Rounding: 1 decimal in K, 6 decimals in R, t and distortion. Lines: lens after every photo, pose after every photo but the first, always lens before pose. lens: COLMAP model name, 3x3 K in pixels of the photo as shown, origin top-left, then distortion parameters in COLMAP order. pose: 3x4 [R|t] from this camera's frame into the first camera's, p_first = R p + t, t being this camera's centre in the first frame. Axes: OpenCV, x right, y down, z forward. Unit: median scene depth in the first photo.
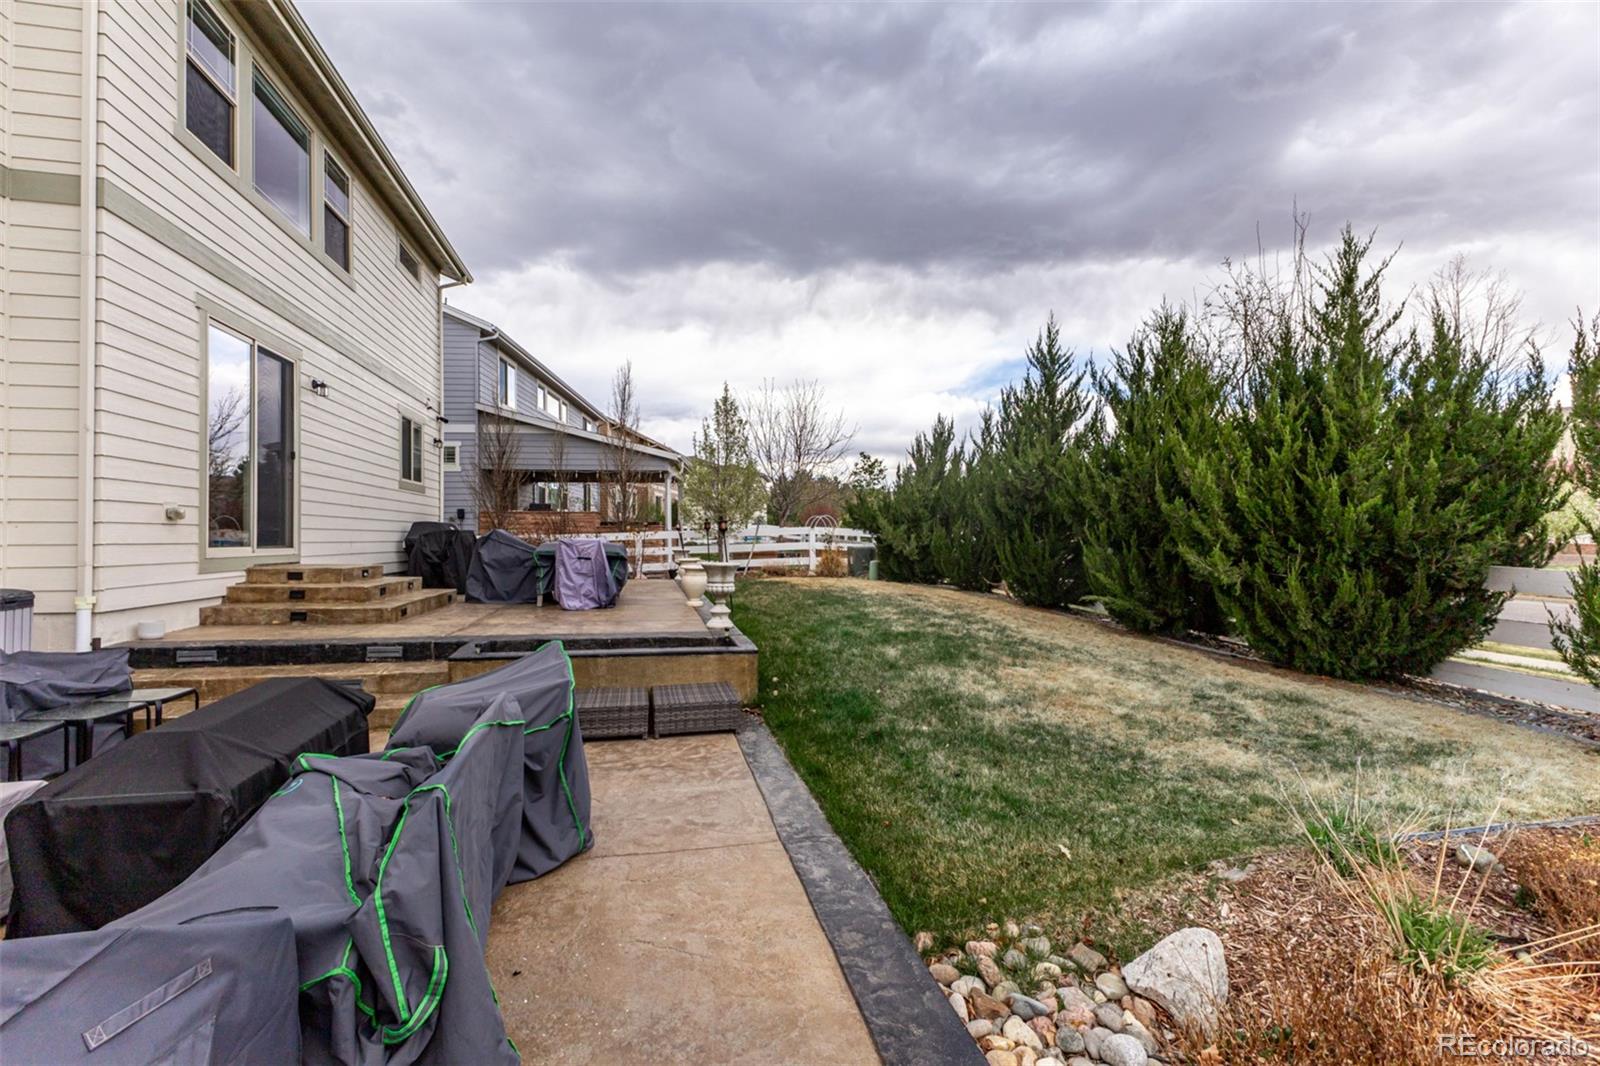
lens RADIAL K [[691.5, 0, 801.0], [0, 691.5, 531.1], [0, 0, 1]] dist [0.009332, -0.001692]
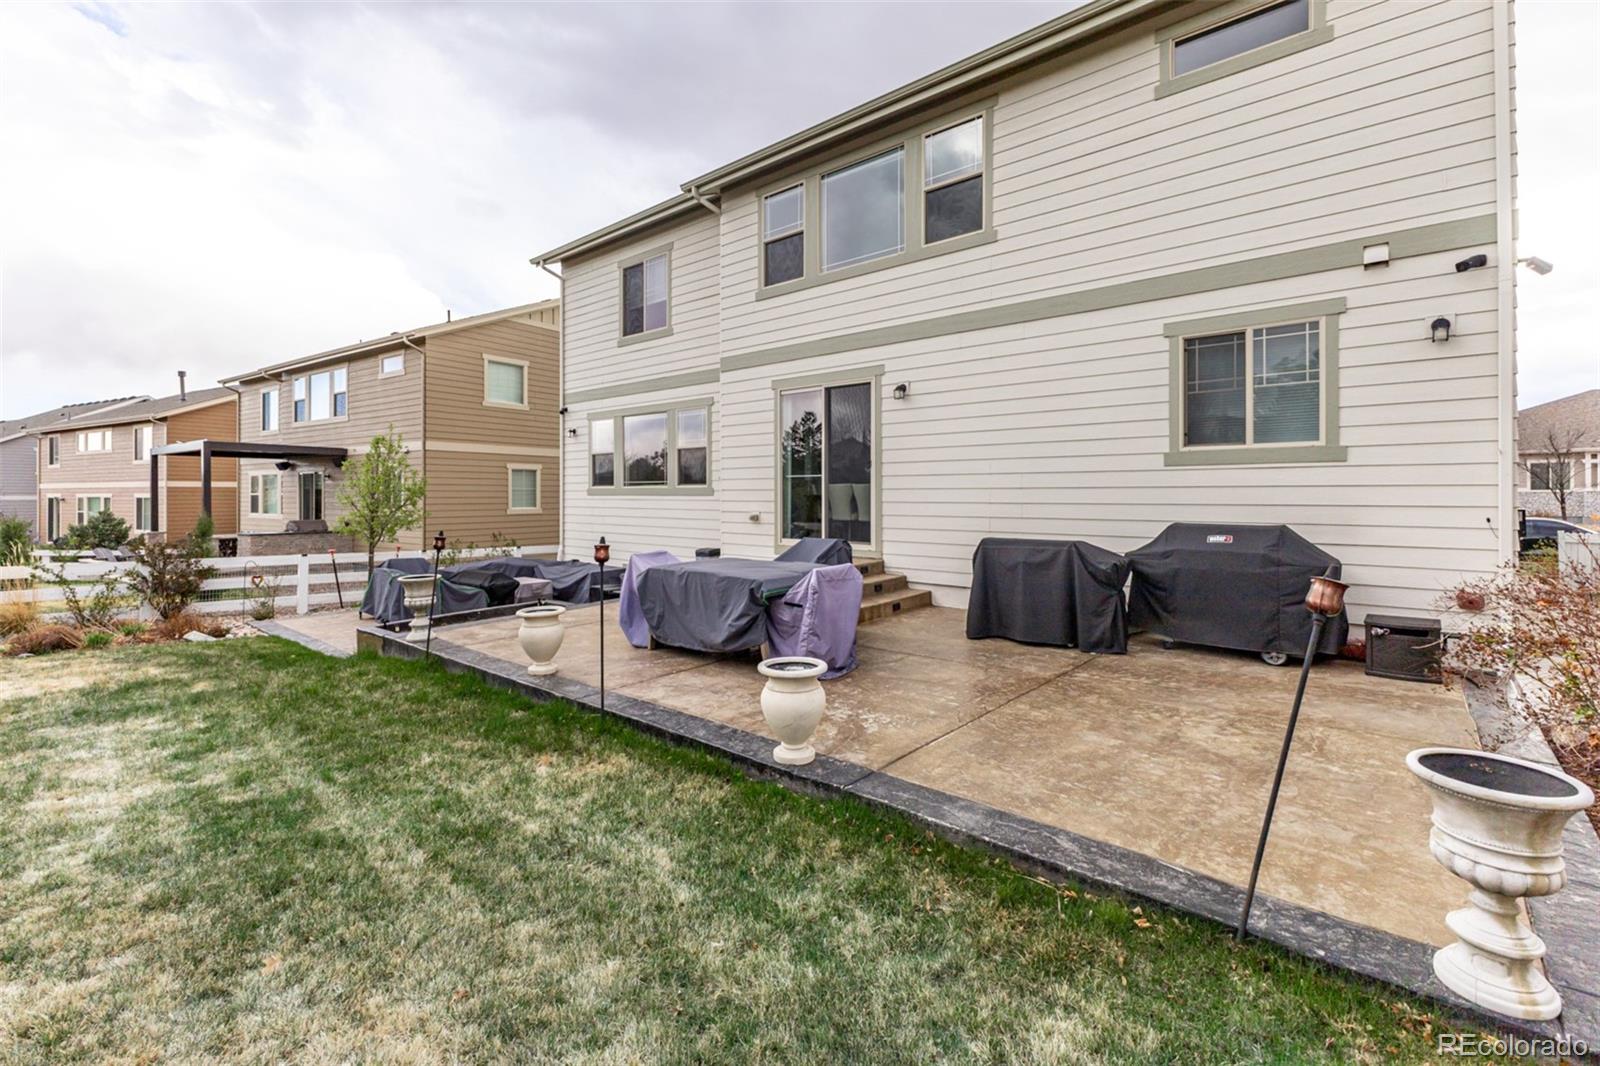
lens RADIAL K [[691.5, 0, 799.3], [0, 691.5, 493.0], [0, 0, 1]] dist [0.009332, -0.001692]
pose [[-0.800933, 0.003181, -0.598746, 0.043362], [0.010326, 0.999911, -0.008501, -0.057232], [0.598666, -0.012991, -0.800894, 2.022988]]
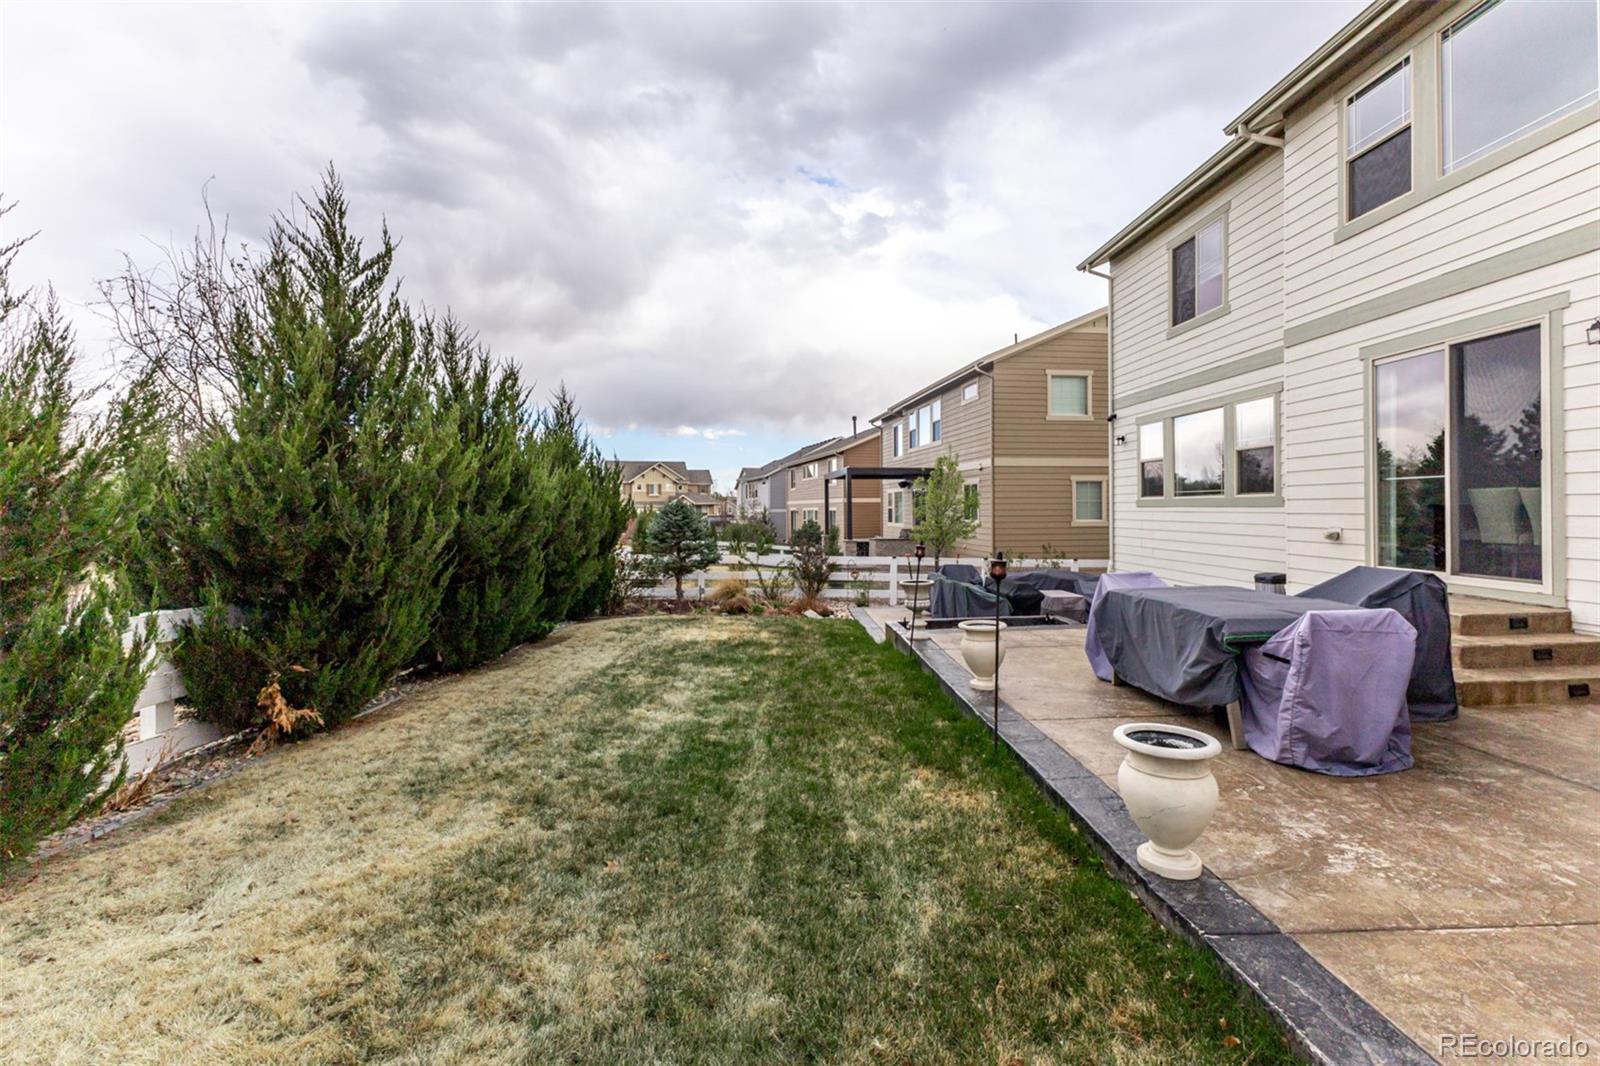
lens RADIAL K [[691.5, 0, 815.8], [0, 691.5, 508.1], [0, 0, 1]] dist [0.009332, -0.001692]
pose [[-0.985620, 0.009906, 0.168689, -0.133114], [0.007966, 0.999894, -0.012176, -0.055894], [-0.168792, -0.010657, -0.985594, 2.012143]]
